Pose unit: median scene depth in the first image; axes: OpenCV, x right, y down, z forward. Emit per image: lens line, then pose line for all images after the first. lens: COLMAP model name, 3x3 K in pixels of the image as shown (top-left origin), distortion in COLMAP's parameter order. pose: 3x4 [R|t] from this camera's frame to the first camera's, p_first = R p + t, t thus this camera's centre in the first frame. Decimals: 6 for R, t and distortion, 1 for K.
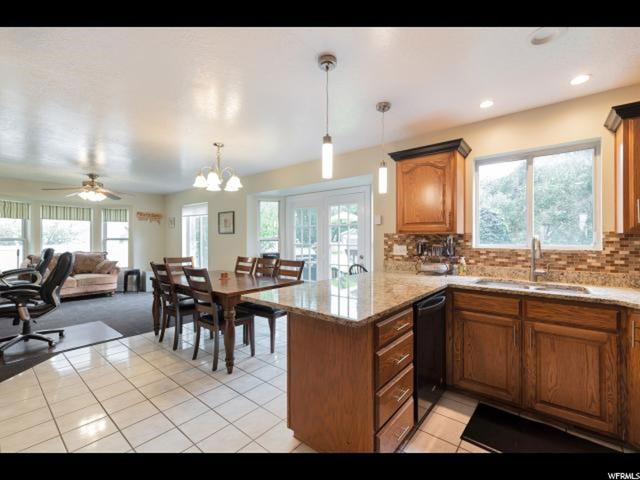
lens RADIAL K [[279.6, 0, 319.8], [0, 279.6, 237.9], [0, 0, 1]] dist [0.004354, 0.000322]
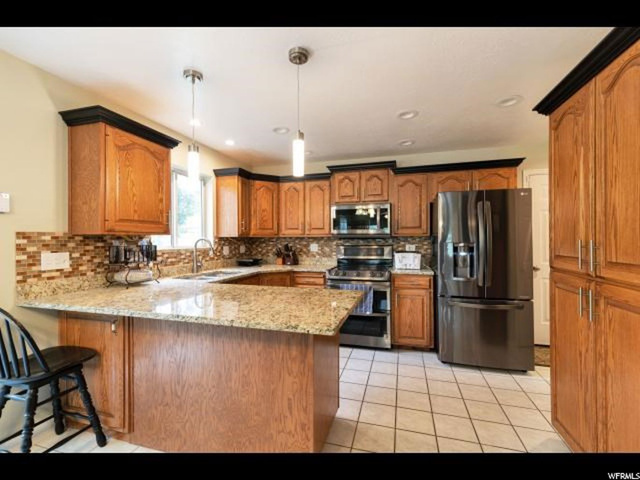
lens RADIAL K [[279.6, 0, 314.6], [0, 279.6, 237.8], [0, 0, 1]] dist [0.004354, 0.000322]
pose [[-0.365304, 0.005276, 0.930873, -0.478081], [0.002803, 0.999986, -0.004568, -0.000627], [-0.930884, 0.000941, -0.365313, 0.721355]]
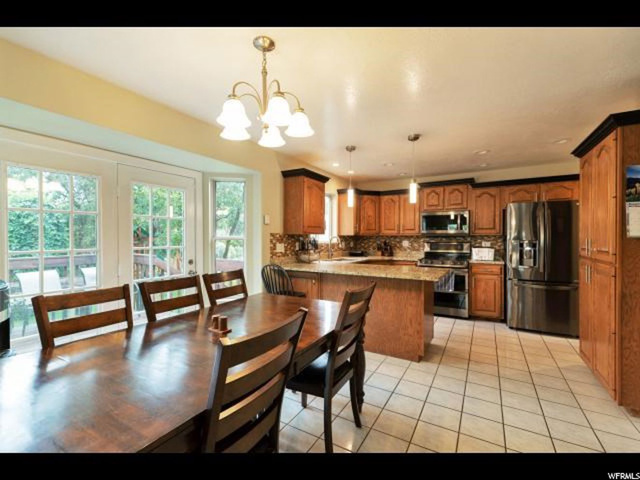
lens RADIAL K [[279.6, 0, 317.6], [0, 279.6, 239.7], [0, 0, 1]] dist [0.004354, 0.000322]
pose [[-0.138991, -0.008502, 0.990257, -0.905012], [-0.001394, 0.999964, 0.008390, 0.000964], [-0.990293, -0.000215, -0.138998, 1.029790]]
